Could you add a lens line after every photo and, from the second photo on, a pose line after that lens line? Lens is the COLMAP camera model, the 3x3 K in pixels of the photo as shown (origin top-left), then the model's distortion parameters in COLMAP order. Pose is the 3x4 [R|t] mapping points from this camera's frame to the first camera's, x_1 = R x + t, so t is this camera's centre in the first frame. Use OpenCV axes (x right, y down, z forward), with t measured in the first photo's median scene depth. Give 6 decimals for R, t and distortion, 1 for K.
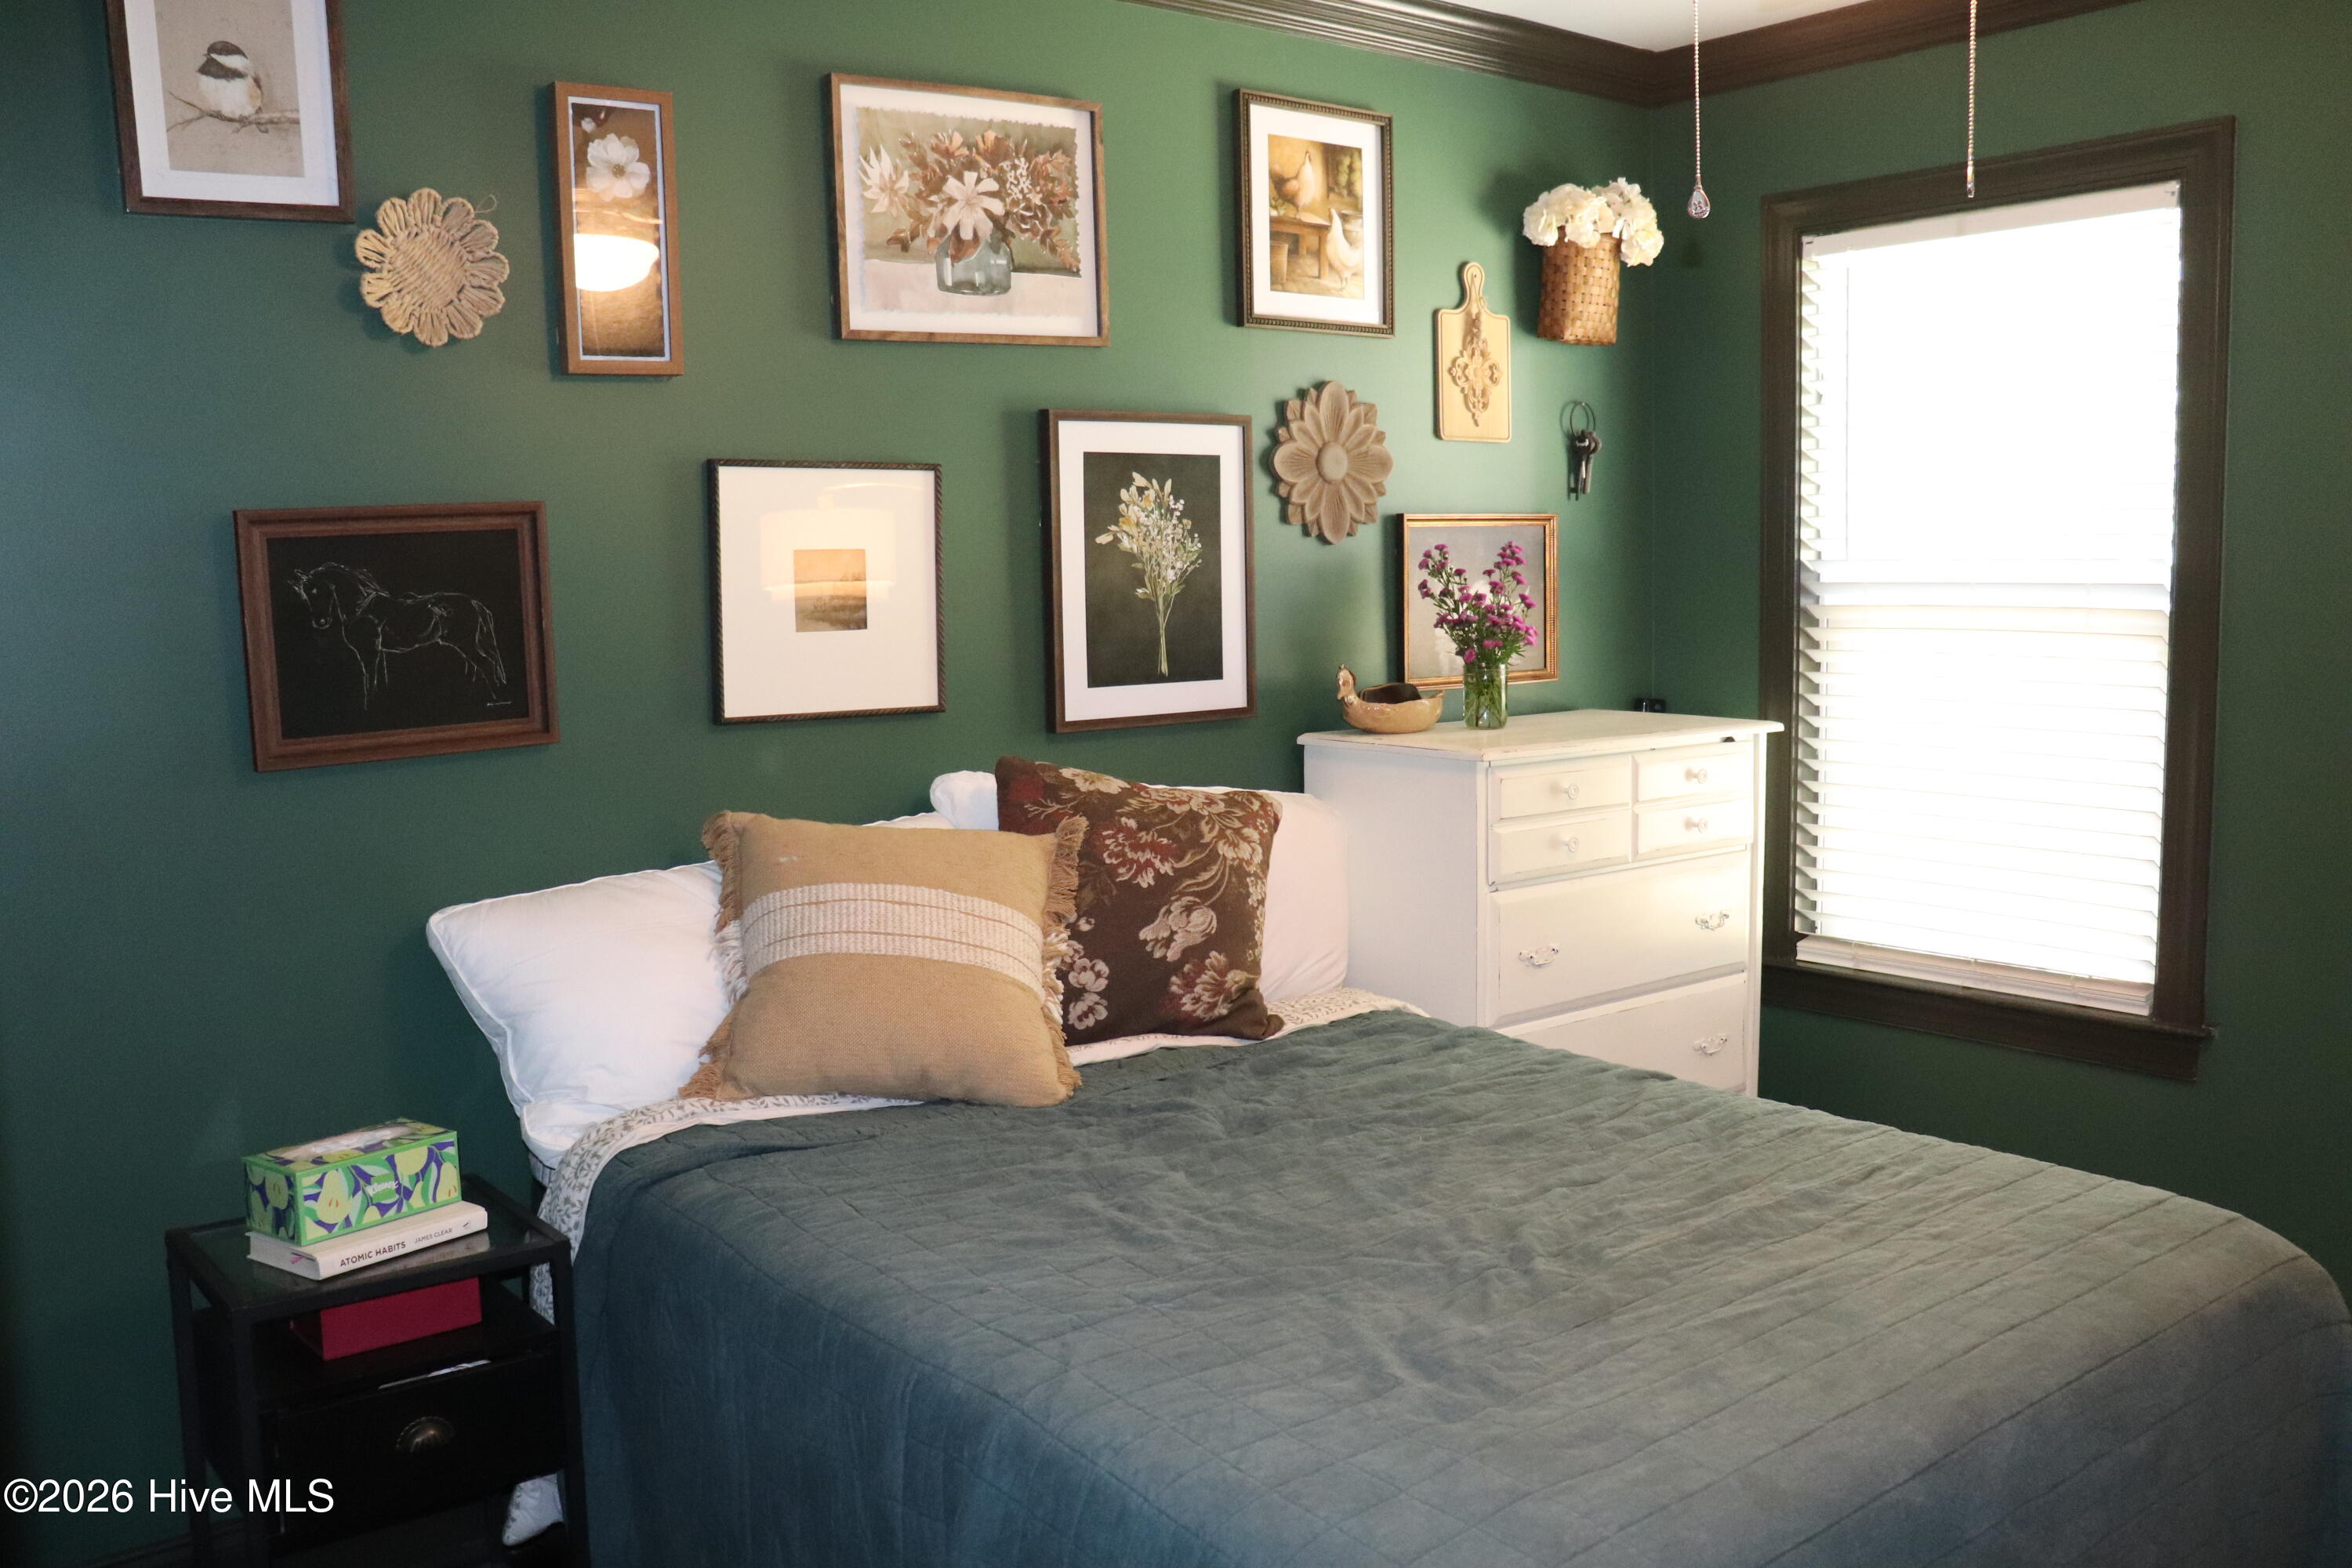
lens RADIAL K [[2012.6, 0, 1184.1], [0, 2012.6, 808.3], [0, 0, 1]] dist [-0.167678, 0.171455]
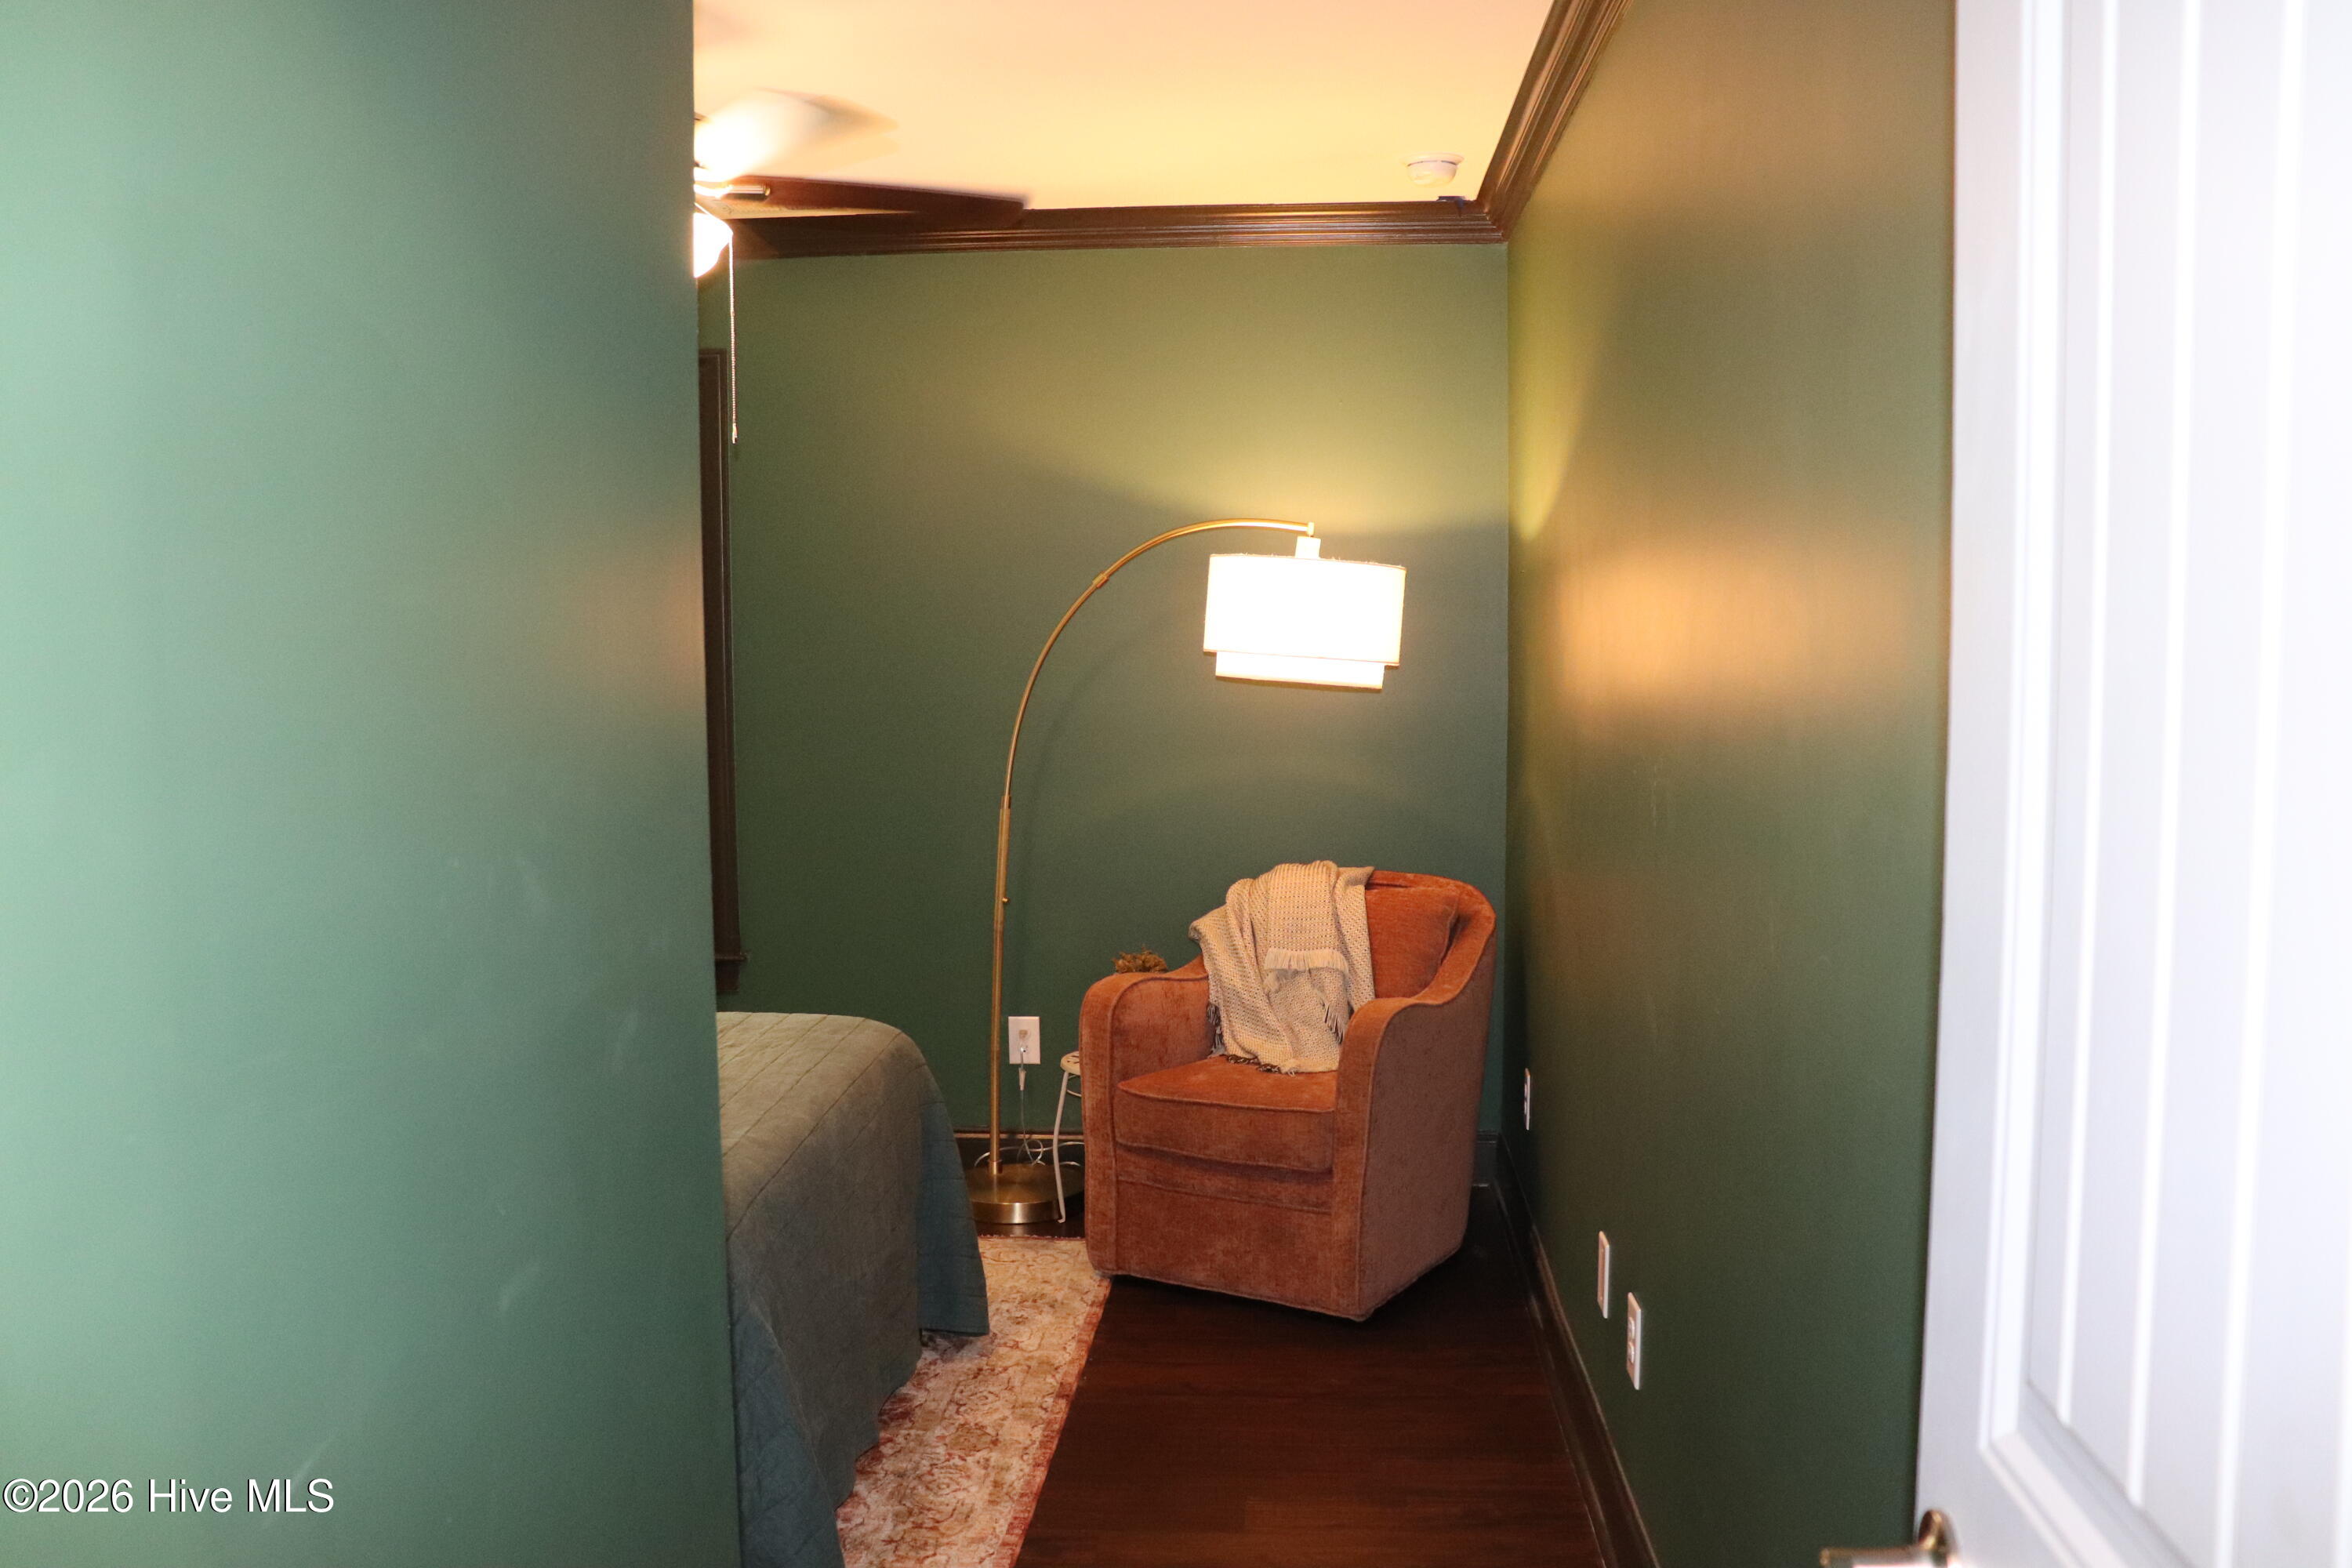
lens RADIAL K [[2012.6, 0, 1184.1], [0, 2012.6, 808.3], [0, 0, 1]] dist [-0.167678, 0.171455]
pose [[0.662368, -0.057147, 0.746996, -0.361351], [0.083268, 0.996524, 0.002402, 0.025342], [-0.744537, 0.060609, 0.664825, -0.254184]]
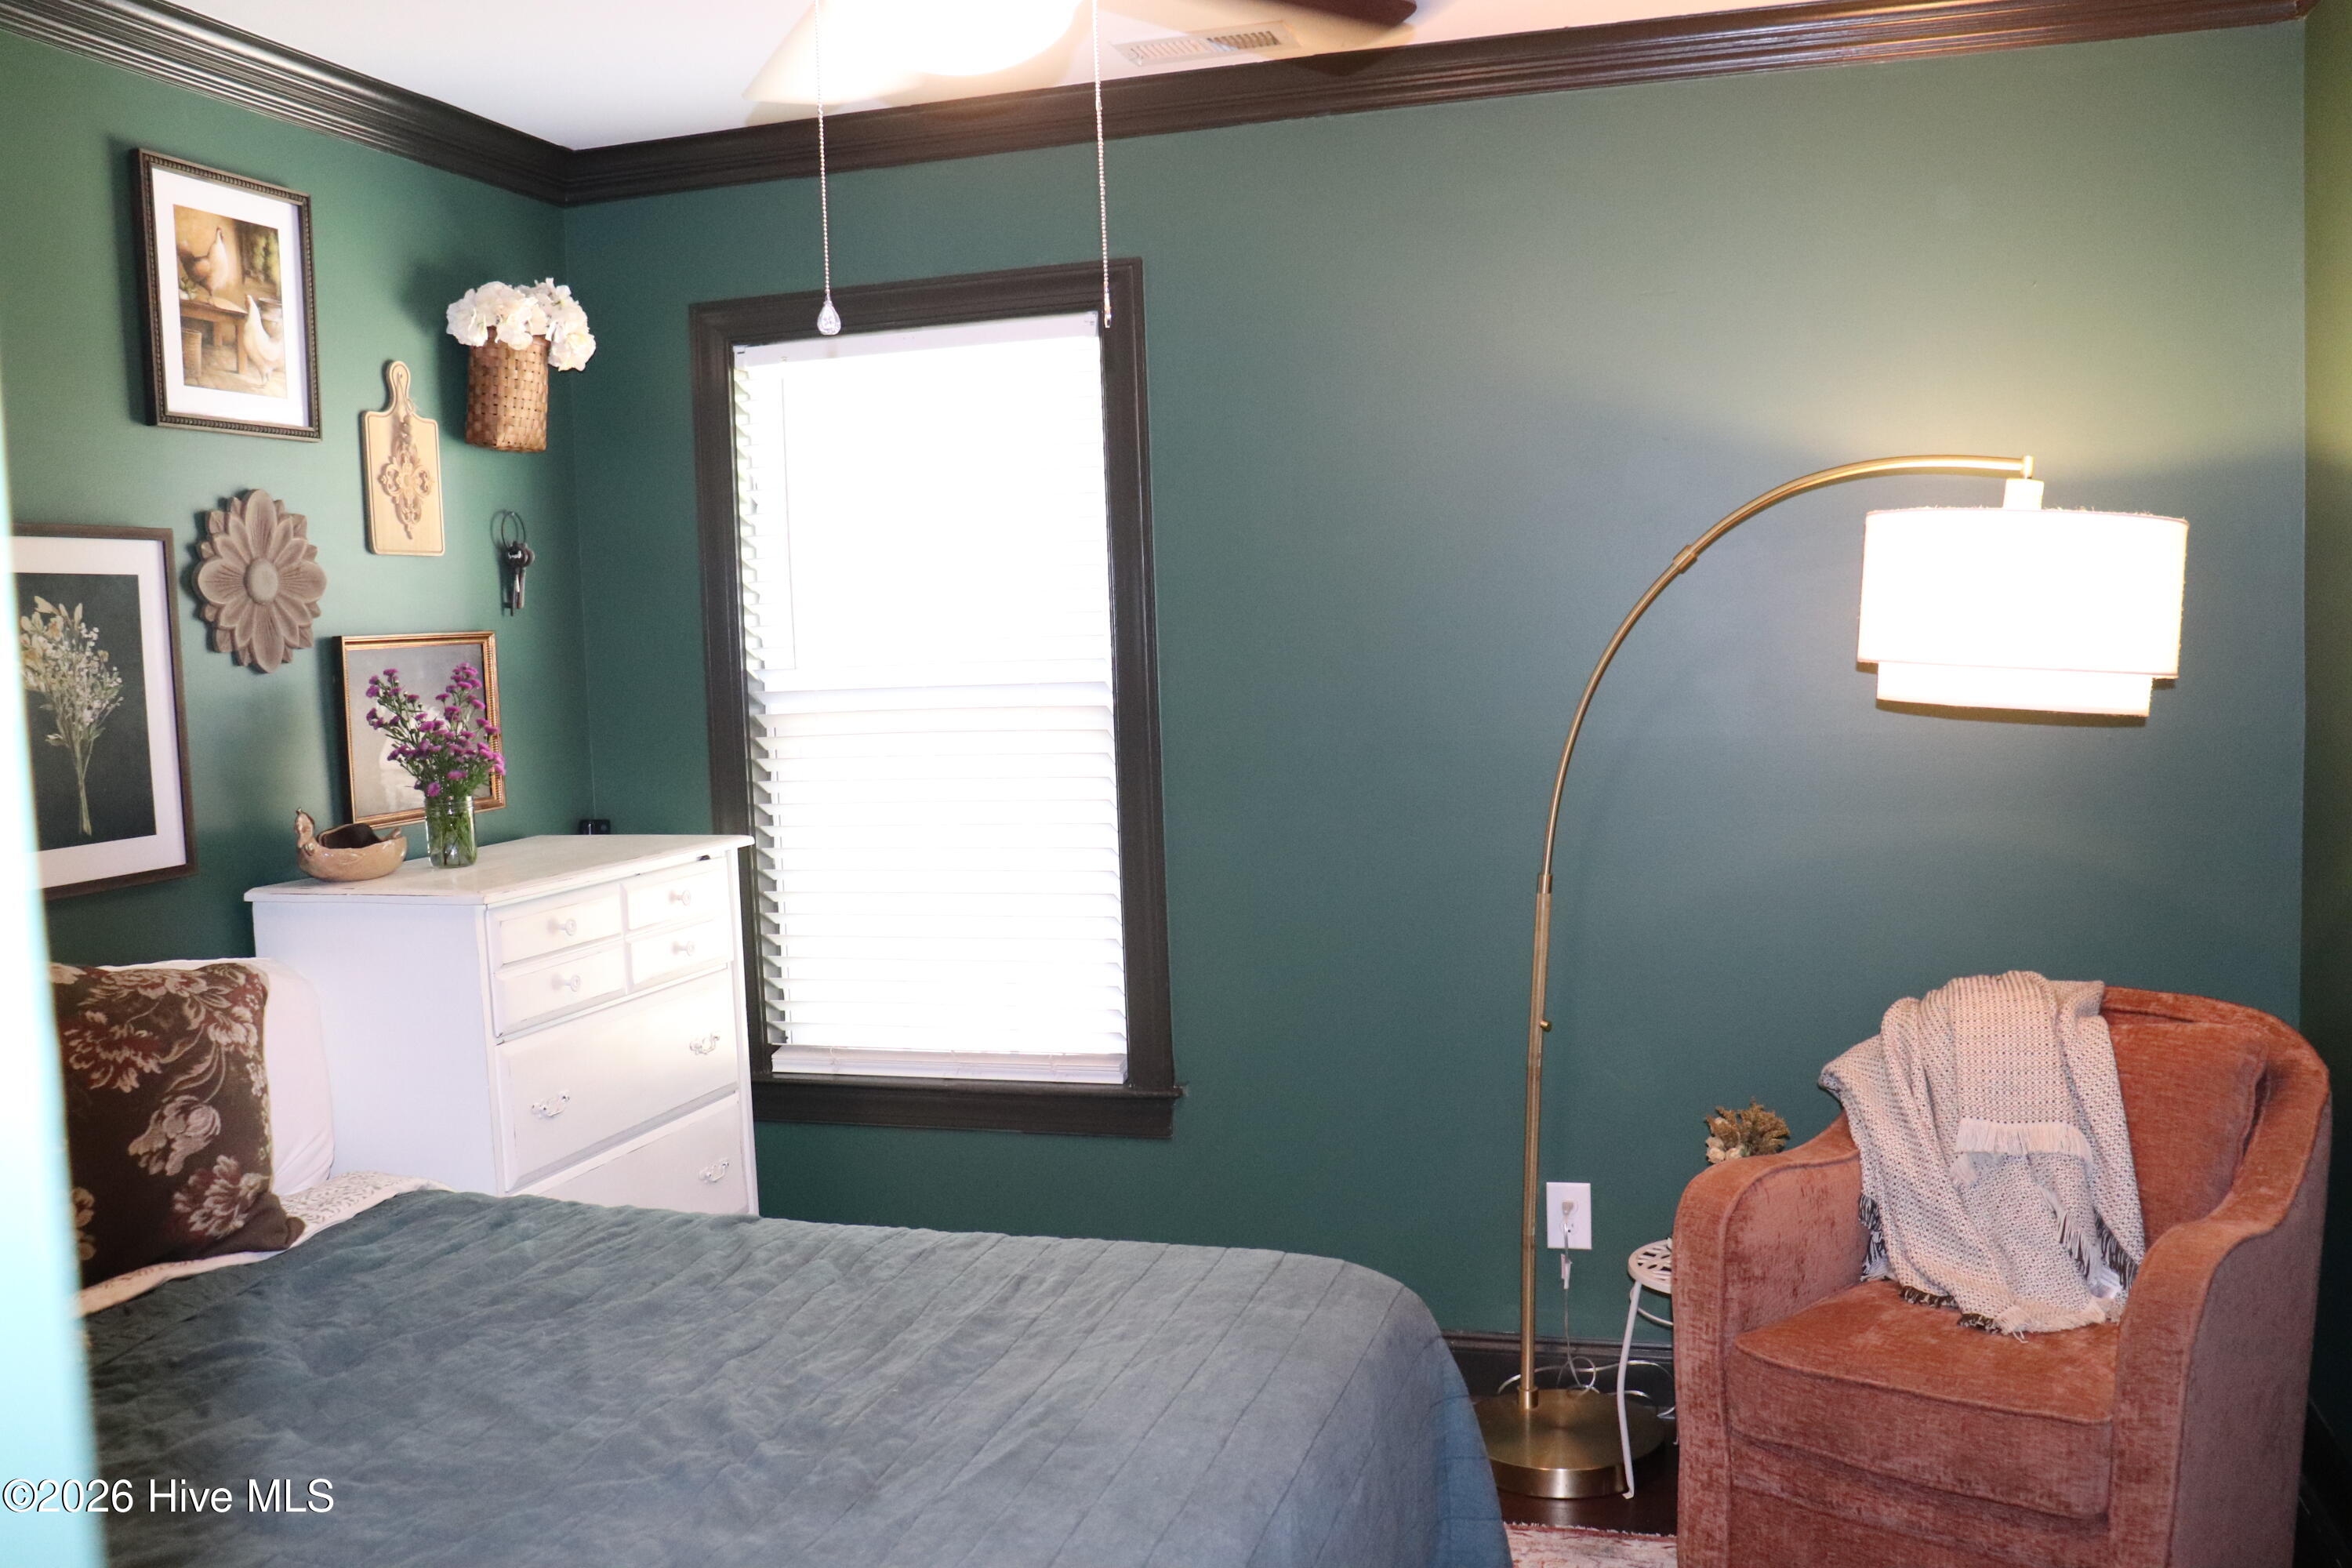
lens RADIAL K [[2012.6, 0, 1184.1], [0, 2012.6, 808.3], [0, 0, 1]] dist [-0.167678, 0.171455]
pose [[0.819010, -0.063724, 0.570230, -0.093542], [0.091649, 0.995583, -0.020377, -0.017906], [-0.566413, 0.068950, 0.821232, 0.066194]]
